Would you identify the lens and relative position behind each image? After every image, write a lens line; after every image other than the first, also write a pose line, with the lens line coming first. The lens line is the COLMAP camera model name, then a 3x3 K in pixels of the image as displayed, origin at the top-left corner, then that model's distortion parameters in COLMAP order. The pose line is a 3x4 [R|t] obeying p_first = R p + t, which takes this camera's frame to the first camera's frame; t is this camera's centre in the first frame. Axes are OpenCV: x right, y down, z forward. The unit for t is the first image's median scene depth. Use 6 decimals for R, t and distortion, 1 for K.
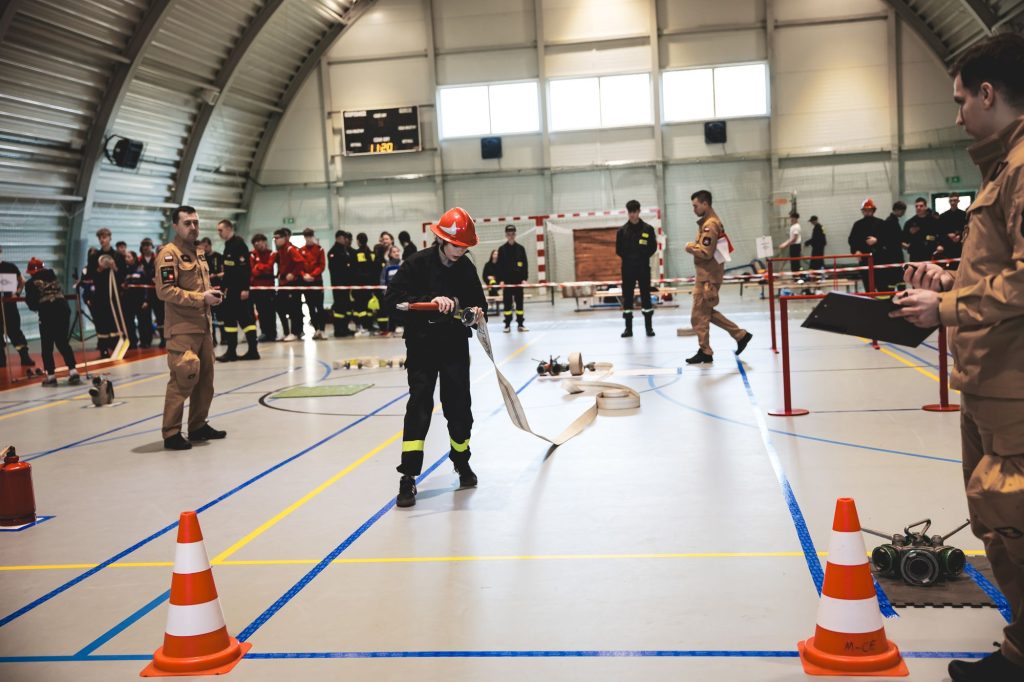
lens RADIAL K [[1195.1, 0, 505.8], [0, 1195.1, 340.7], [0, 0, 1]] dist [0.068041, 0.000000]
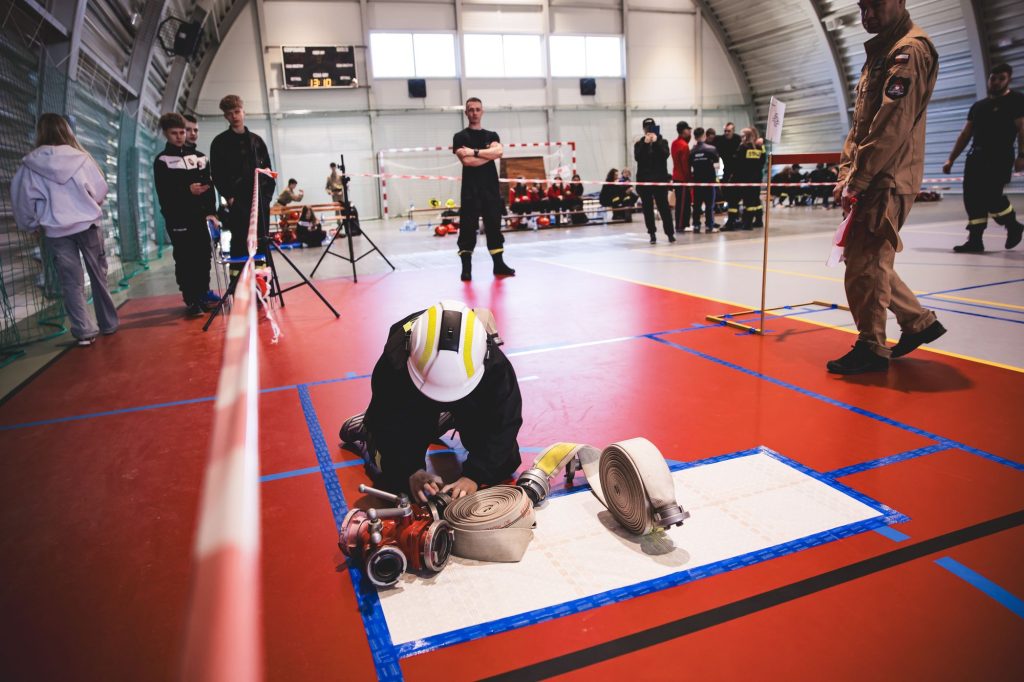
lens RADIAL K [[696.9, 0, 494.4], [0, 696.9, 327.2], [0, 0, 1]] dist [-0.094591, 0.071077]
pose [[0.881443, -0.090895, 0.463461, -0.281315], [0.044617, 0.992943, 0.109884, -0.001674], [-0.470178, -0.076178, 0.879278, 0.369041]]
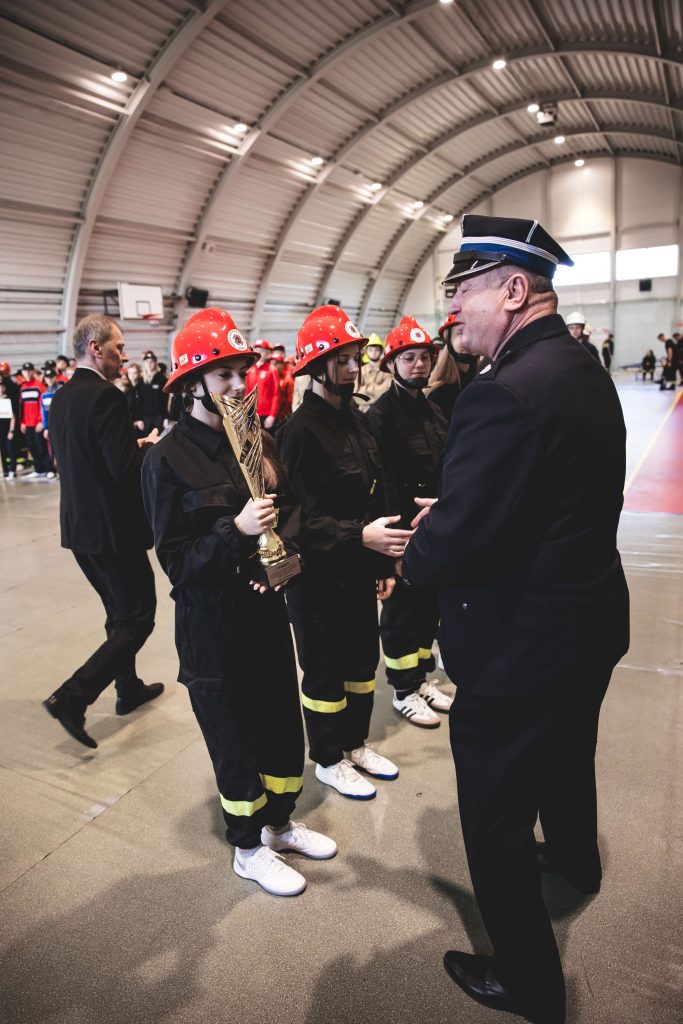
lens RADIAL K [[696.2, 0, 328.0], [0, 696.2, 516.3], [0, 0, 1]] dist [-0.099980, 0.072697]
pose [[0.935830, 0.079841, -0.343289, 0.105072], [-0.019825, 0.984386, 0.174901, 0.000123], [0.351893, -0.156872, 0.922801, -0.164367]]
